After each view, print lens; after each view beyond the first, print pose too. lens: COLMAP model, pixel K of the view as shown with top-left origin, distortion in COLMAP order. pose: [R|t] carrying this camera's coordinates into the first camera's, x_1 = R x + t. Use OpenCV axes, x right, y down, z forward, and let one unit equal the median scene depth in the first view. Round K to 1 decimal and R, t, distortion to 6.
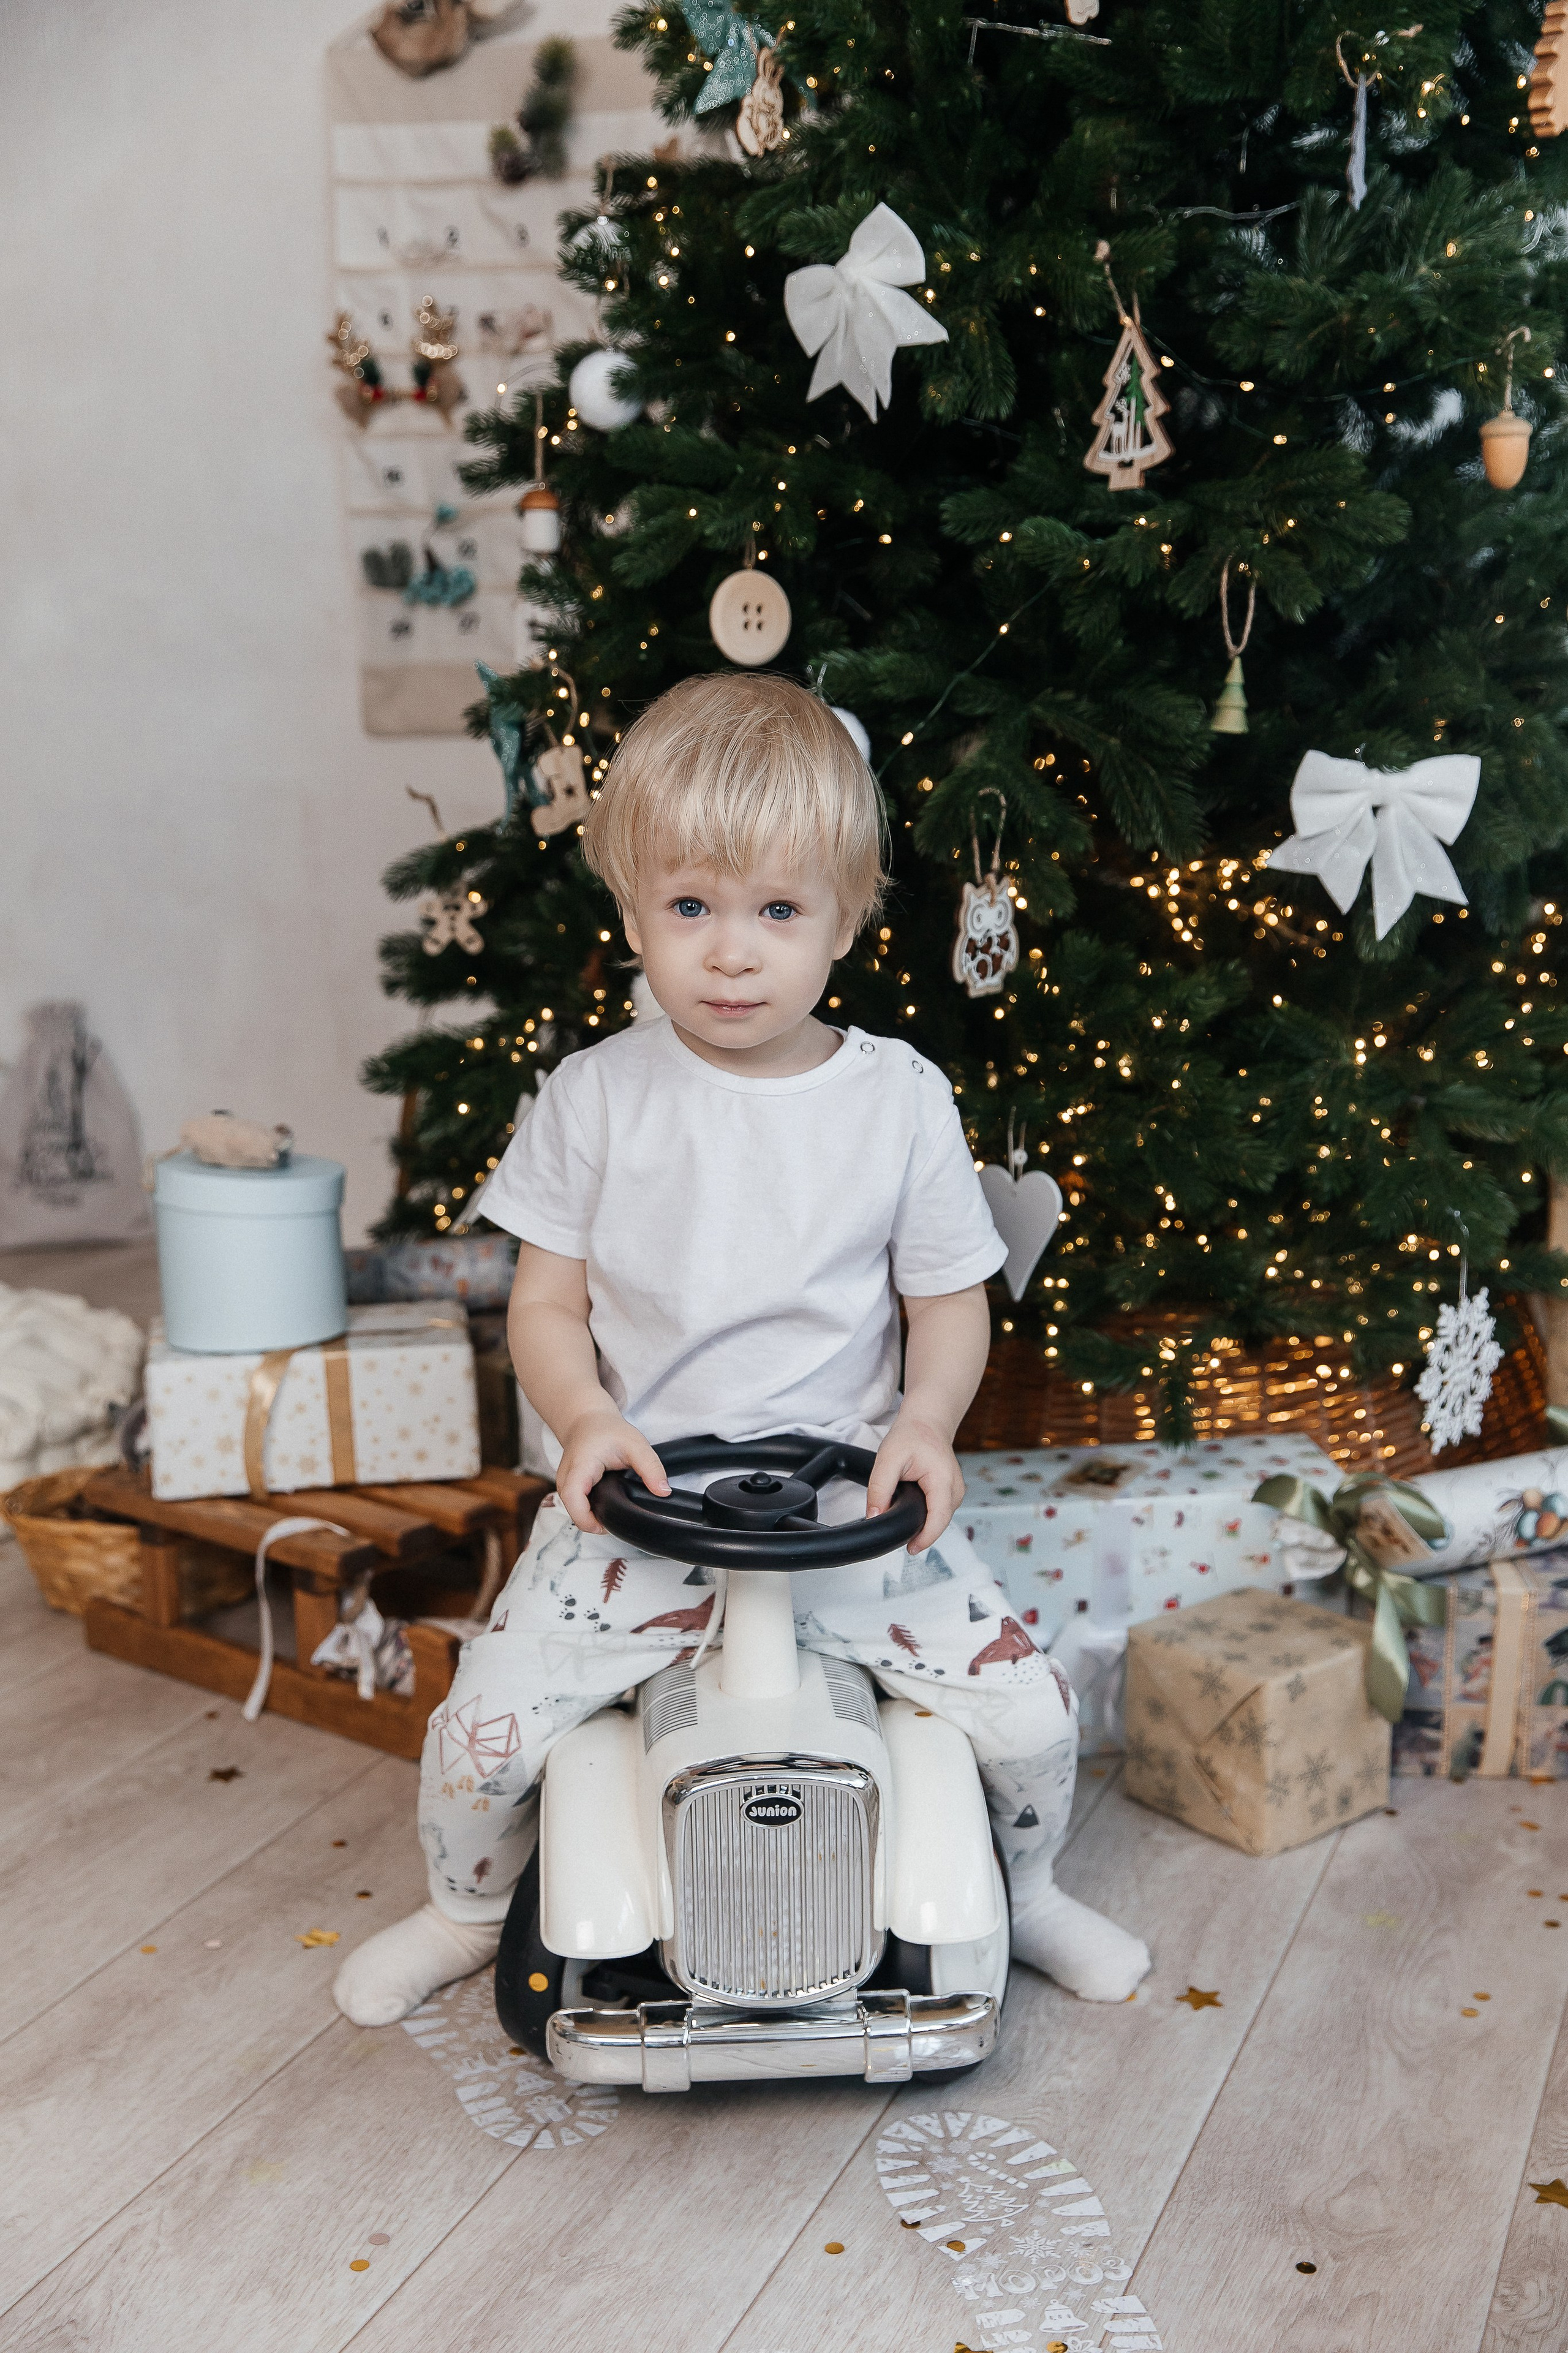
lens RADIAL K [[2642.6, 0, 815.4], [0, 2642.6, 1187.9], [0, 0, 1]] dist [0.007246, 0.000000]
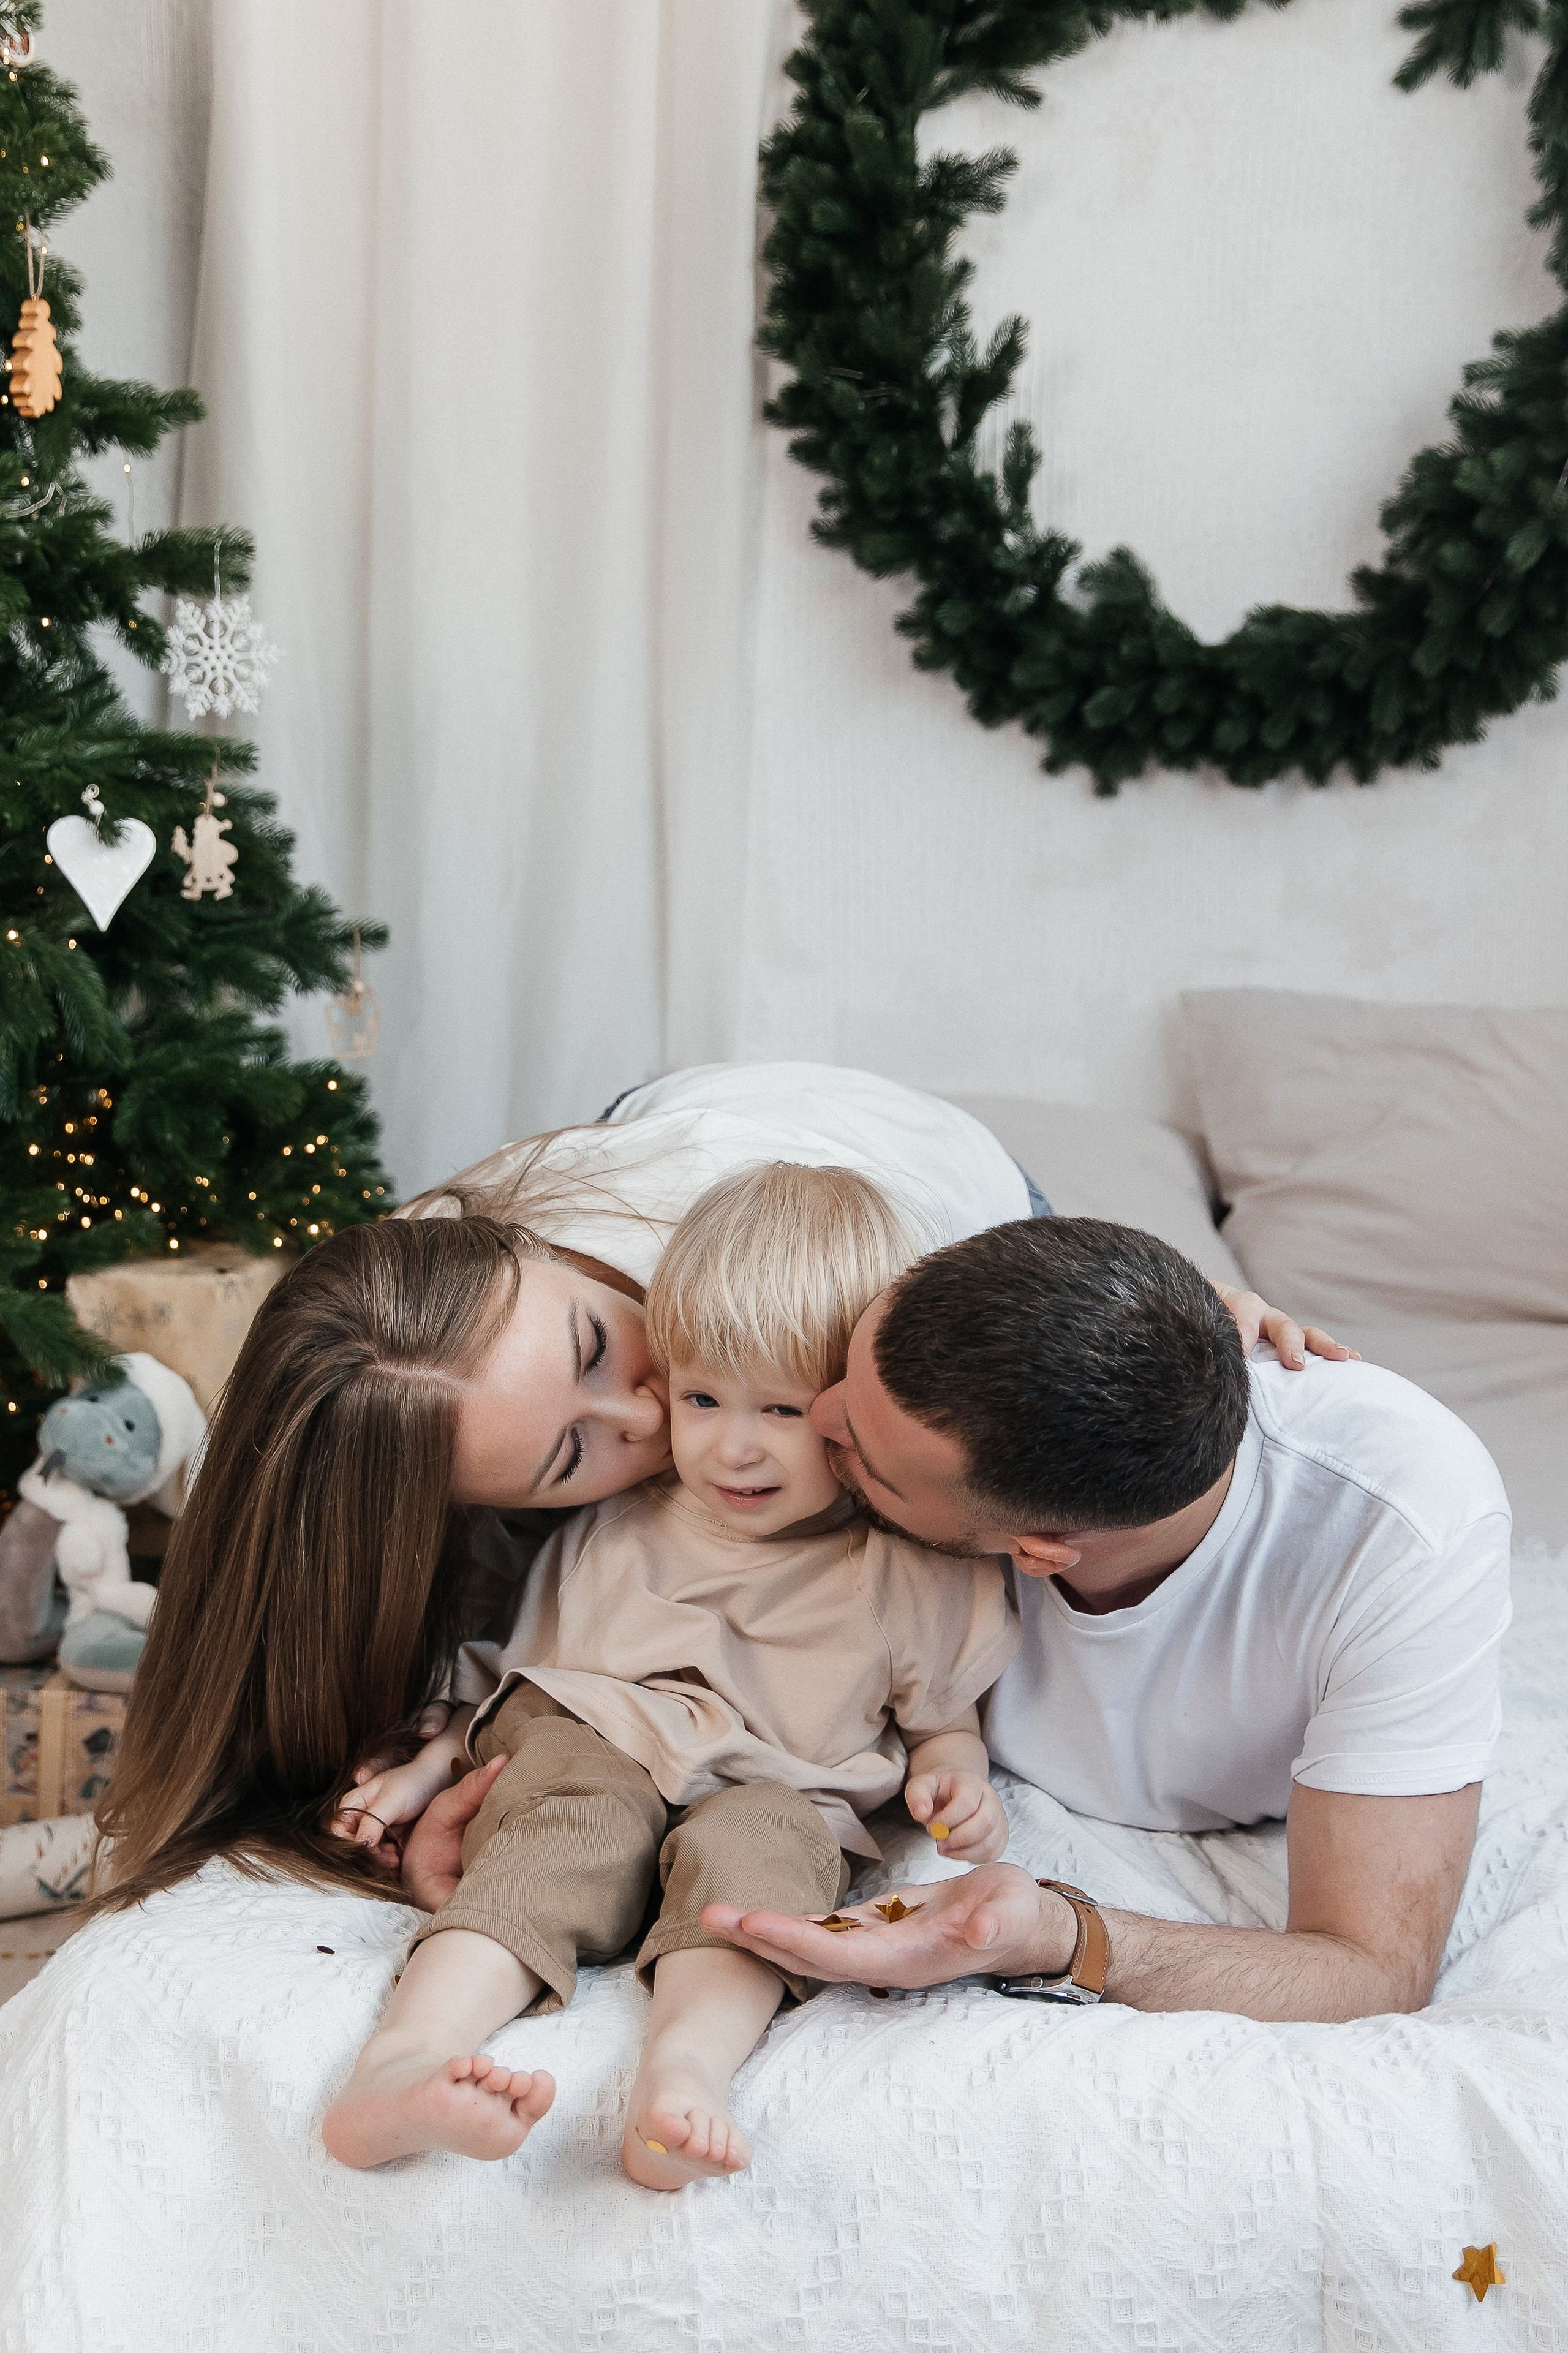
lens RADIAL K [[2995.7, 0, 745.9], [0, 2995.7, 1304.8], [0, 0, 1]] dist [-0.012241, 0.000000]
pose [[0.939614, -0.030660, 0.340859, 0.126108], [0.035725, 0.999325, -0.008594, 0.004650], [-0.340365, 0.020252, 0.940075, -0.323644]]
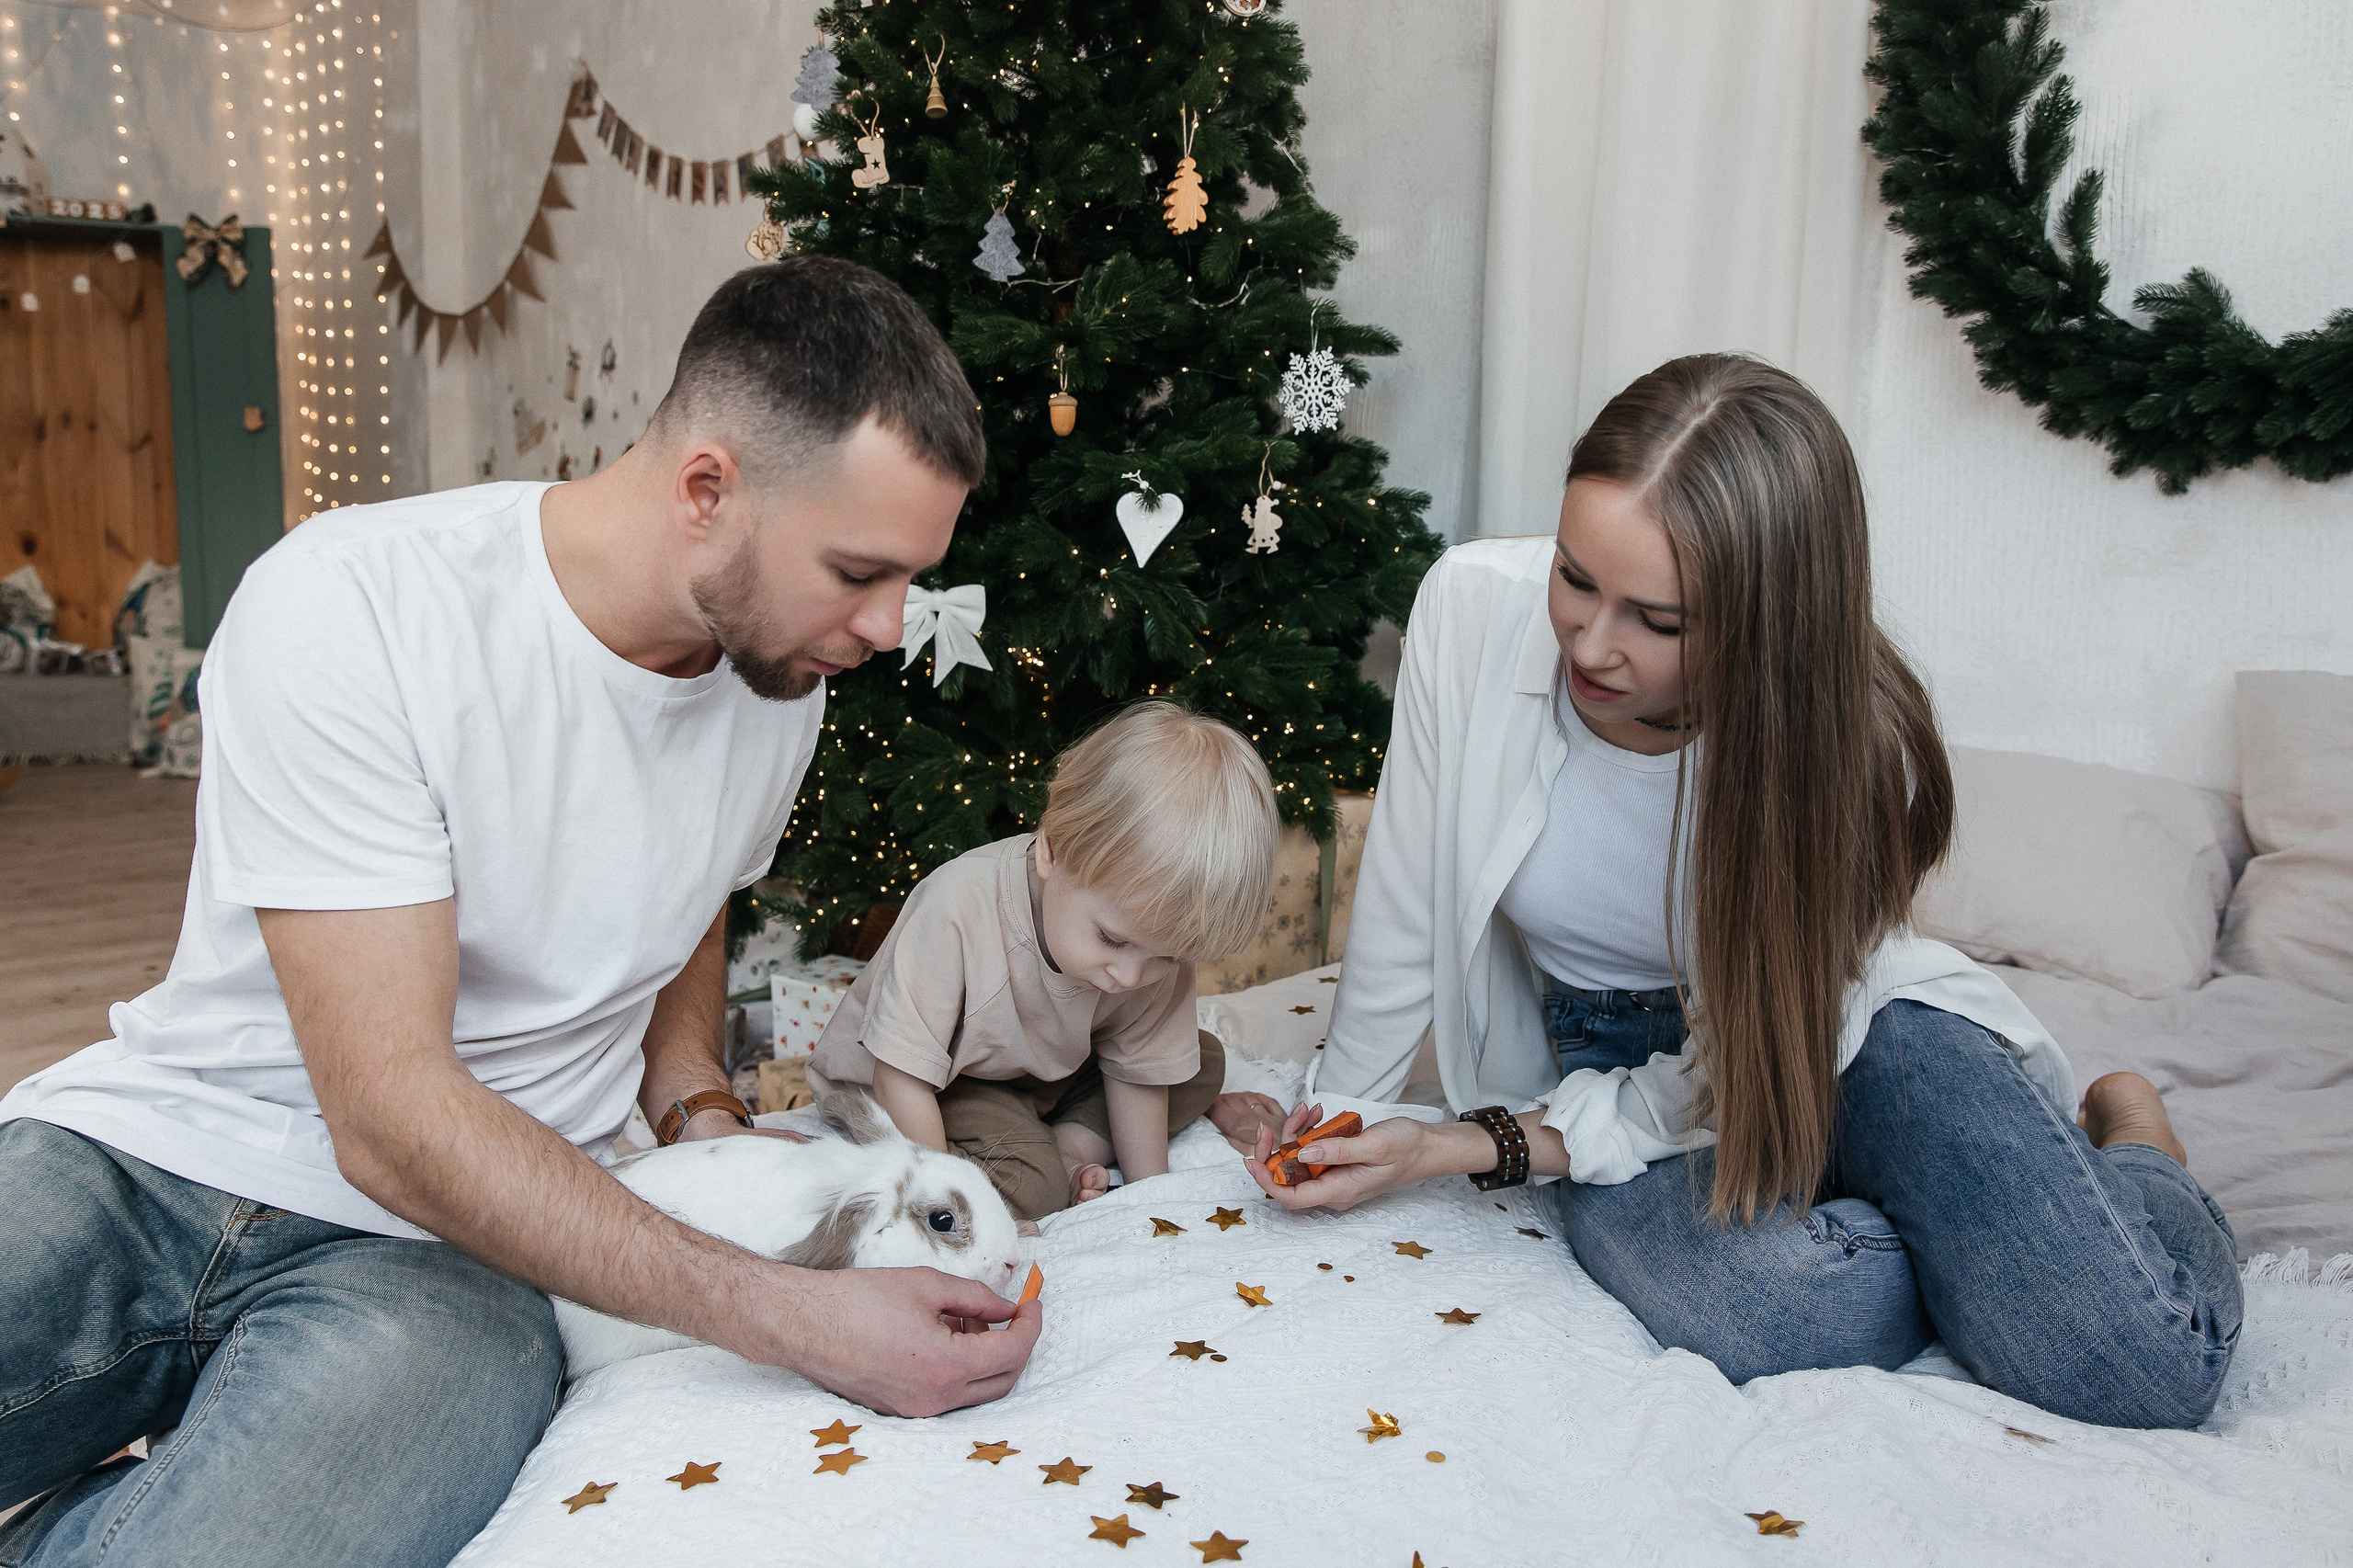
lens RADIAL K [[1674.1, 0, 1184.7], [0, 1674.1, 739.8], [0, 0, 1]] dist [-0.010153, -0.000504]
pose [[0.932191, 0.072459, -0.354639, 0.742100], [-0.101148, 0.992874, -0.063010, -0.006122], [0.347547, 0.094609, 0.932878, 0.025951]]
